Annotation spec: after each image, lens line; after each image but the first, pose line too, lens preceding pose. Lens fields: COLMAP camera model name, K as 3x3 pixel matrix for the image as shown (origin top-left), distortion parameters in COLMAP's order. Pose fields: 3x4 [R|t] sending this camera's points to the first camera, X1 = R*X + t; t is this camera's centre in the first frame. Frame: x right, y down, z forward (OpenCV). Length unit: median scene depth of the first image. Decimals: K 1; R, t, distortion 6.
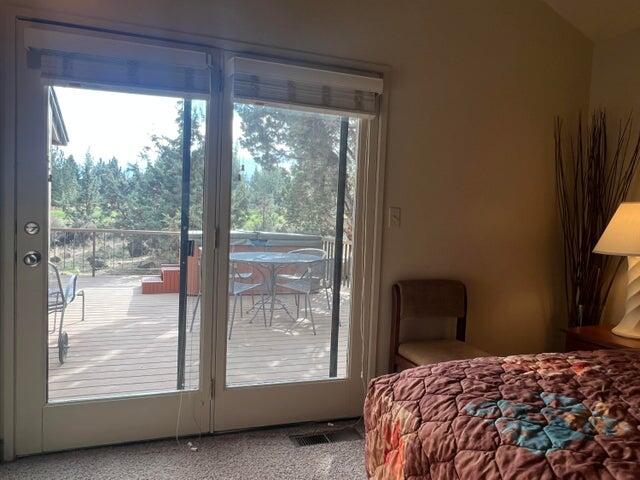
lens RADIAL K [[452.7, 0, 319.0], [0, 452.7, 241.6], [0, 0, 1]] dist [0.003537, 0.000684]
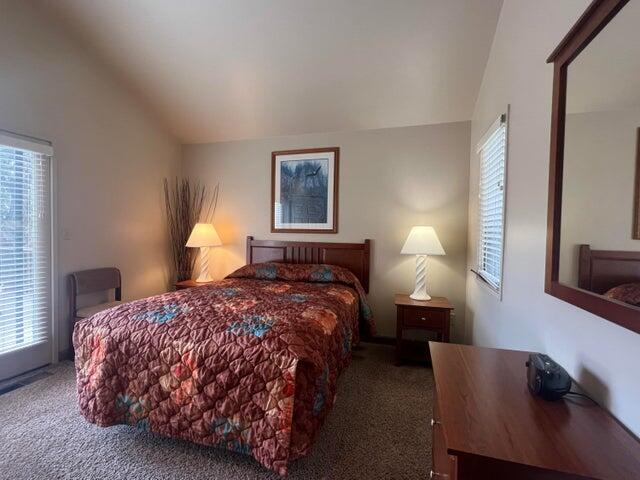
lens RADIAL K [[296.3, 0, 317.7], [0, 296.3, 242.2], [0, 0, 1]] dist [0.005687, 0.000278]
pose [[0.590391, -0.059255, 0.804939, -0.217572], [0.040167, 0.998223, 0.044023, -0.044850], [-0.806117, 0.006341, 0.591722, -0.466022]]
